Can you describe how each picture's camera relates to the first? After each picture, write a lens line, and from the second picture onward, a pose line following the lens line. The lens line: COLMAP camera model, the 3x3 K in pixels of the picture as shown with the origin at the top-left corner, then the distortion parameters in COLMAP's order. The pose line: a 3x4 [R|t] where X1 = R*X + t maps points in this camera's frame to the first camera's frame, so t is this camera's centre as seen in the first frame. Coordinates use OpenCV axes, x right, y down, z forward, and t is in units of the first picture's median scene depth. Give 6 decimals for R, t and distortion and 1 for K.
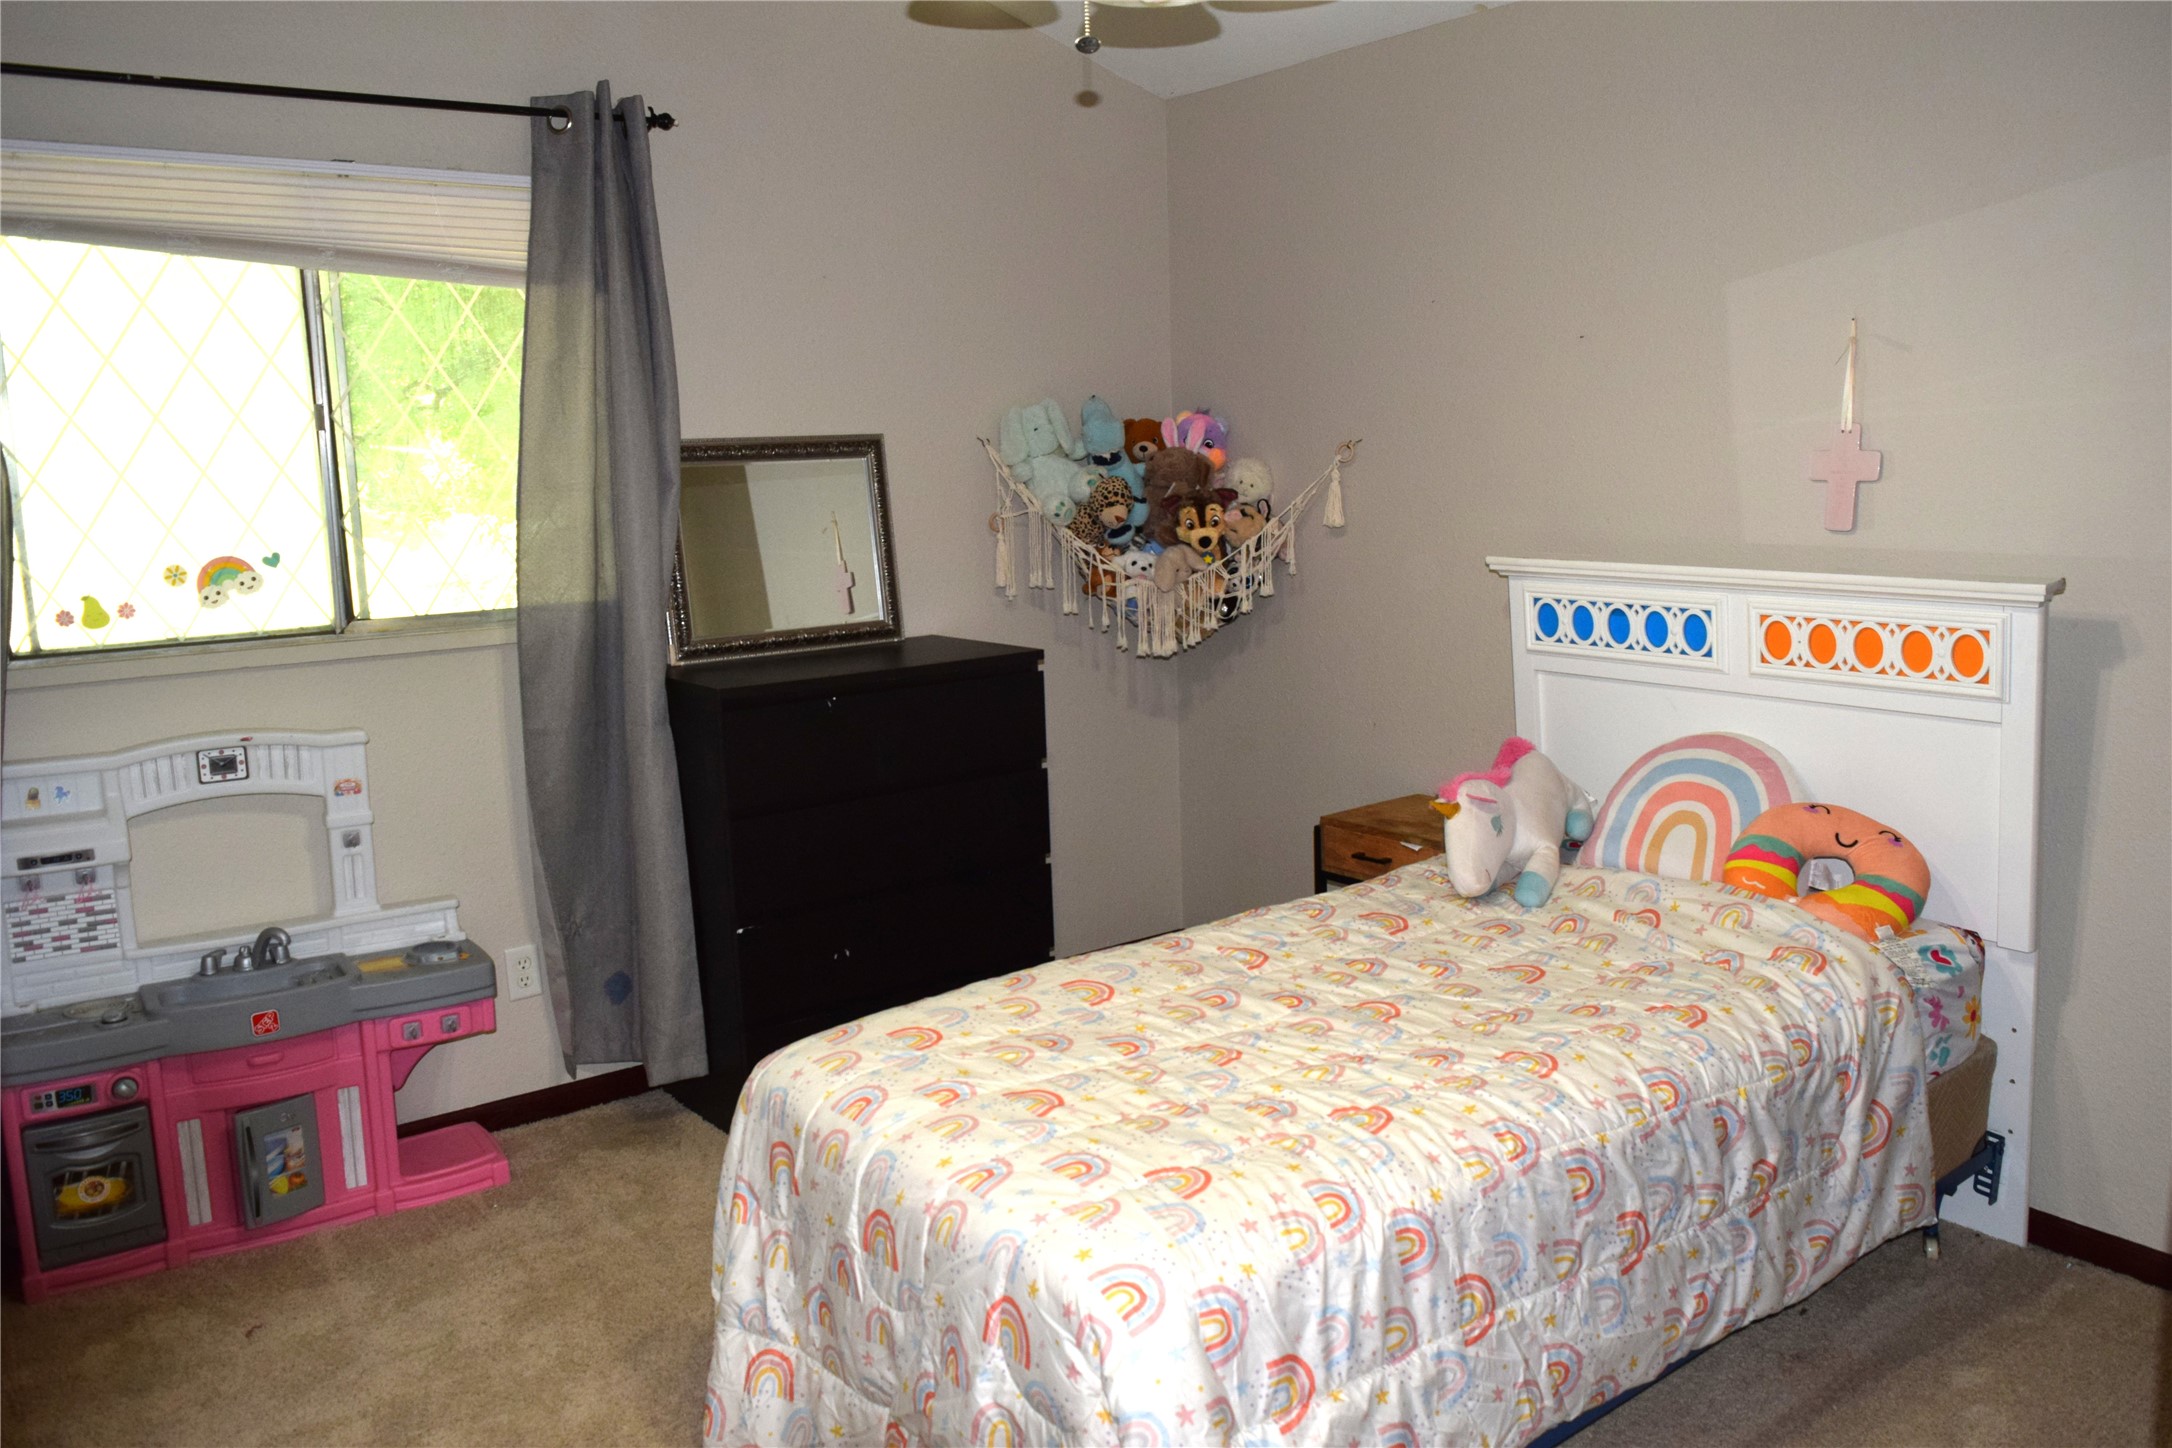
lens RADIAL K [[1704.2, 0, 1088.0], [0, 1704.2, 719.0], [0, 0, 1]] dist [-0.000908, -0.001476]
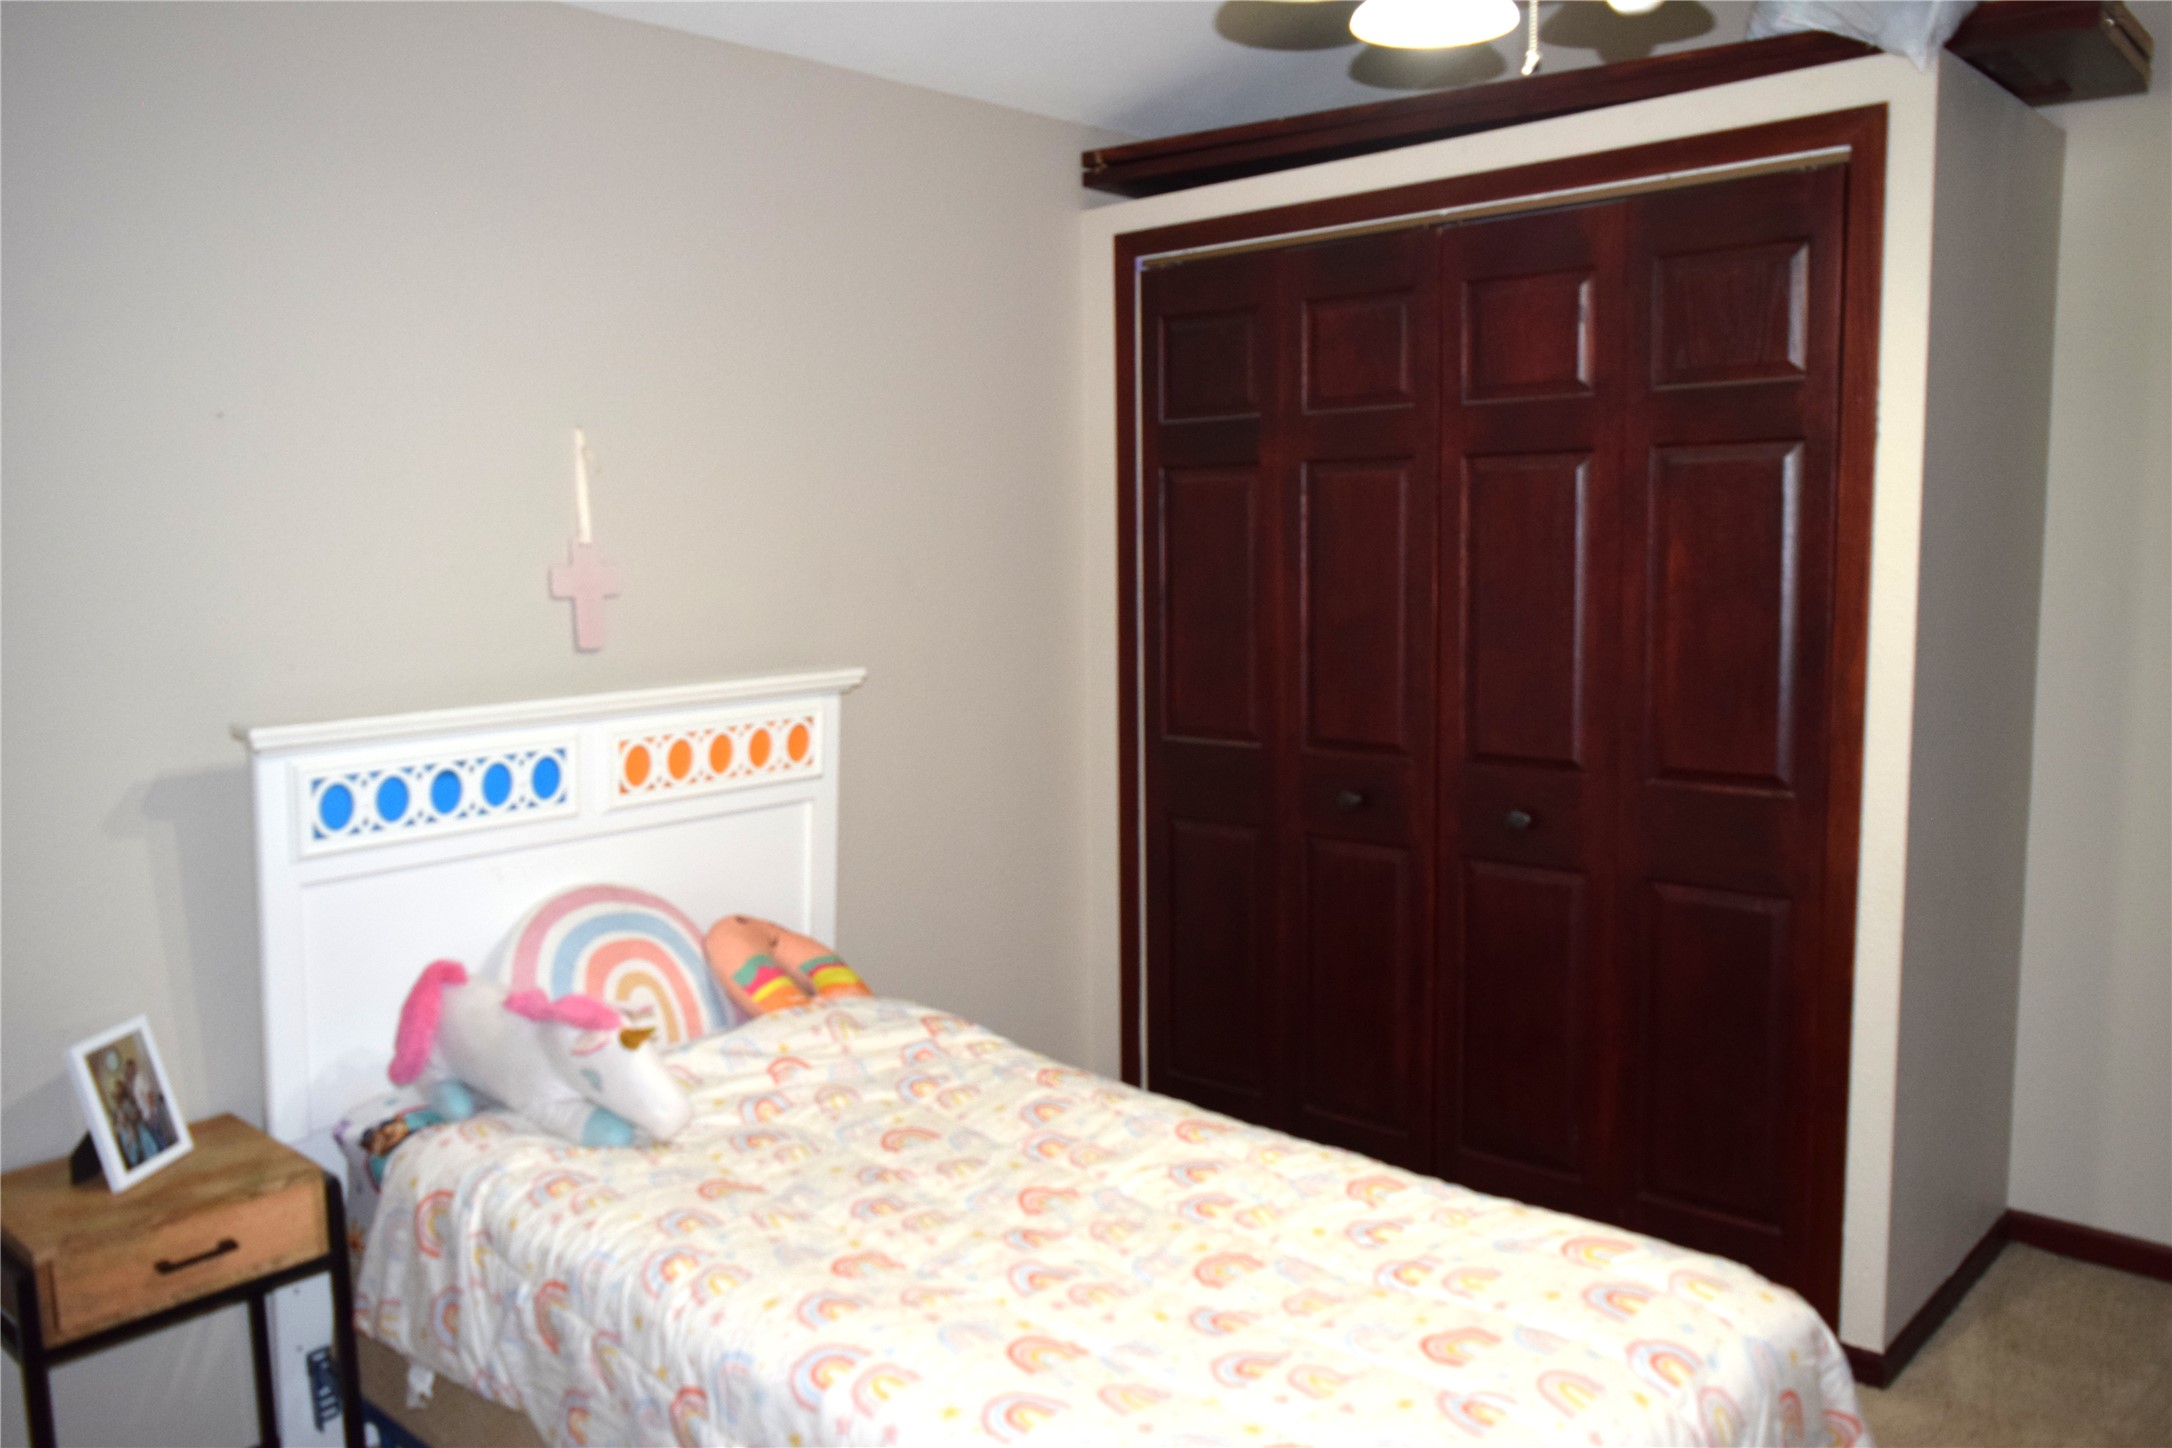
lens RADIAL K [[1704.2, 0, 1088.2], [0, 1704.2, 727.2], [0, 0, 1]] dist [-0.000908, -0.001476]
pose [[-0.220960, -0.070116, 0.972759, -0.529952], [0.195013, 0.974093, 0.114509, -0.119742], [-0.955587, 0.215003, -0.201563, 0.904730]]
